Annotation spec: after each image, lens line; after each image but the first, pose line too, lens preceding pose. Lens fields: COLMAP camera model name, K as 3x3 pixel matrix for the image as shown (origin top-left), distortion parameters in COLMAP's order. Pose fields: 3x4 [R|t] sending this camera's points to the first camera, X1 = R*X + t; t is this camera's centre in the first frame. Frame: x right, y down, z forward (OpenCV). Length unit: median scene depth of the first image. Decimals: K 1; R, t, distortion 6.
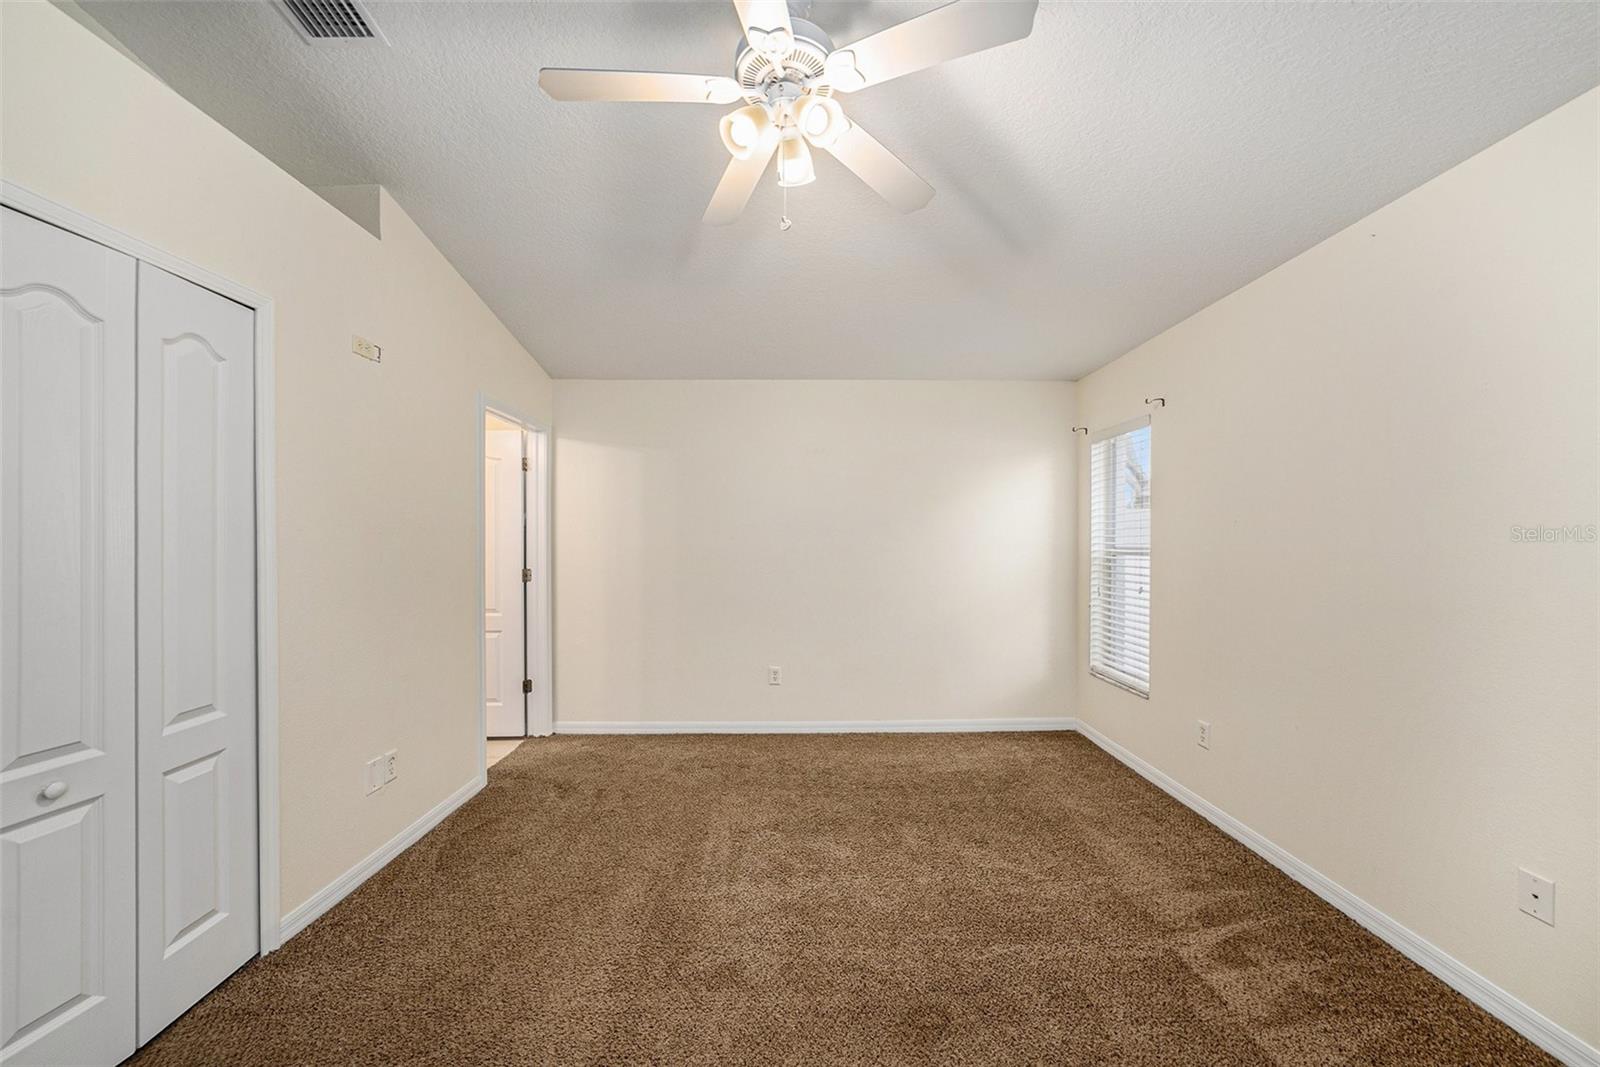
lens RADIAL K [[583.1, 0, 805.2], [0, 583.1, 539.0], [0, 0, 1]] dist [-0.023575, 0.003552]
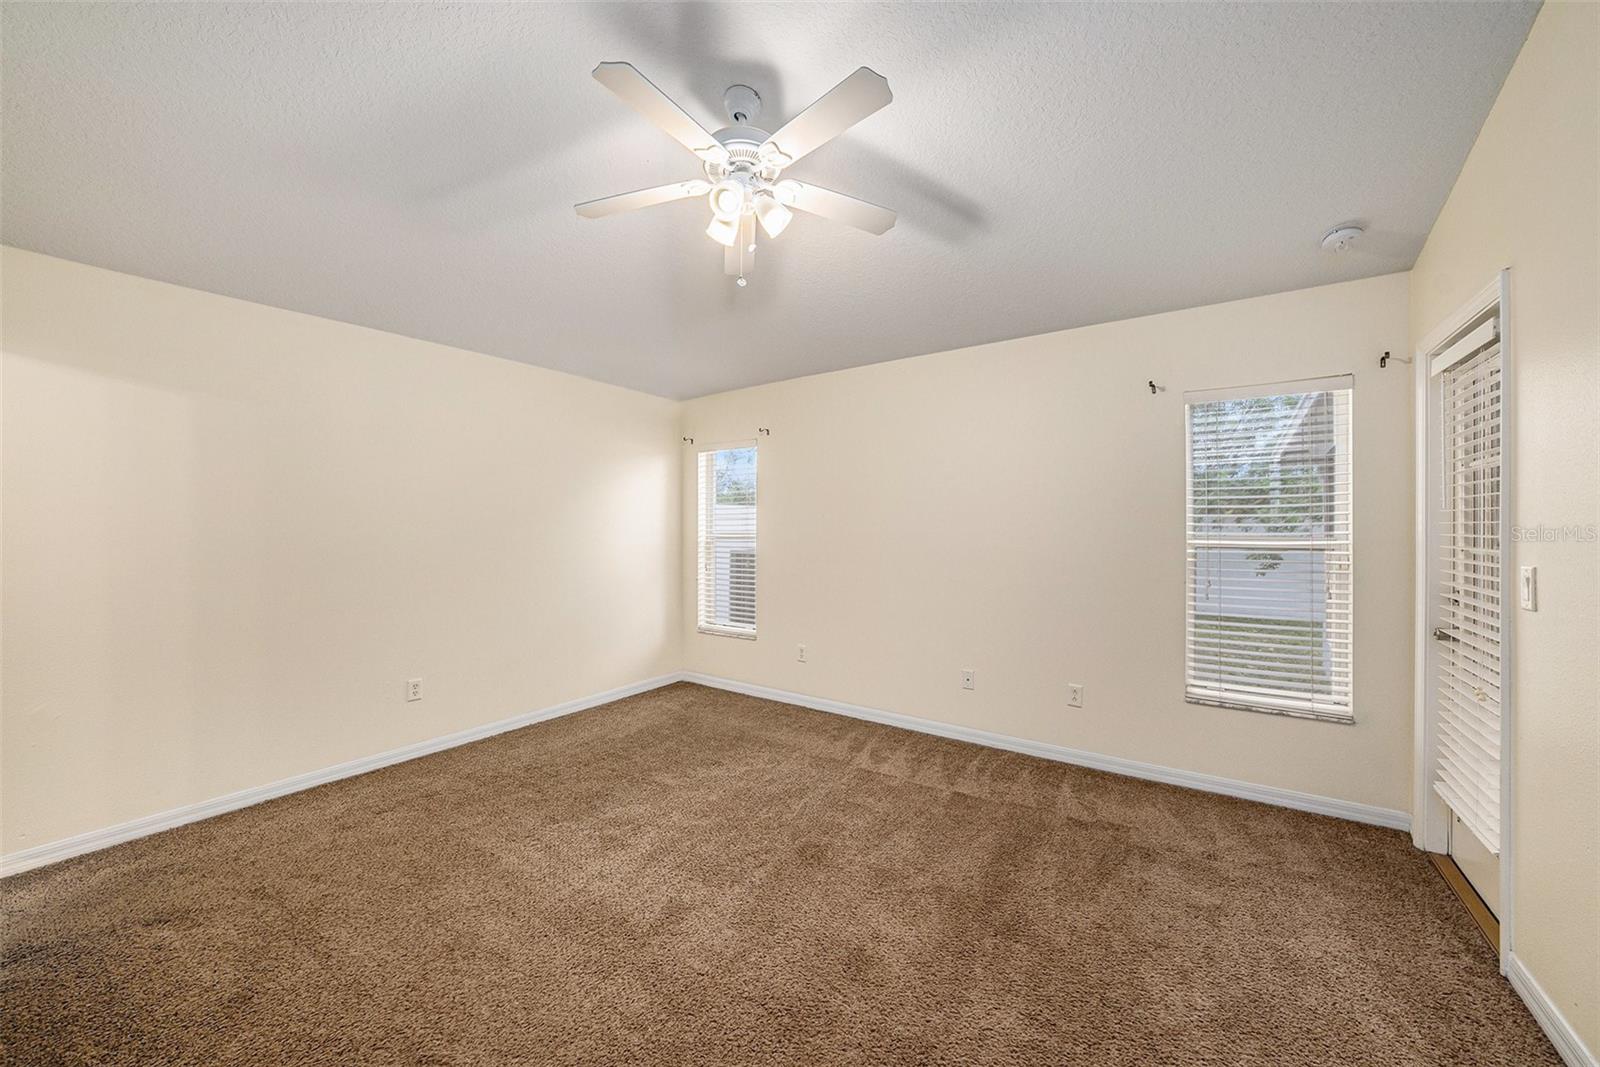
lens RADIAL K [[583.1, 0, 808.1], [0, 583.1, 528.9], [0, 0, 1]] dist [-0.023575, 0.003552]
pose [[0.582793, -0.004216, 0.812610, -0.499182], [-0.000456, 0.999985, 0.005515, -0.003350], [-0.812621, -0.003585, 0.582782, 0.066463]]
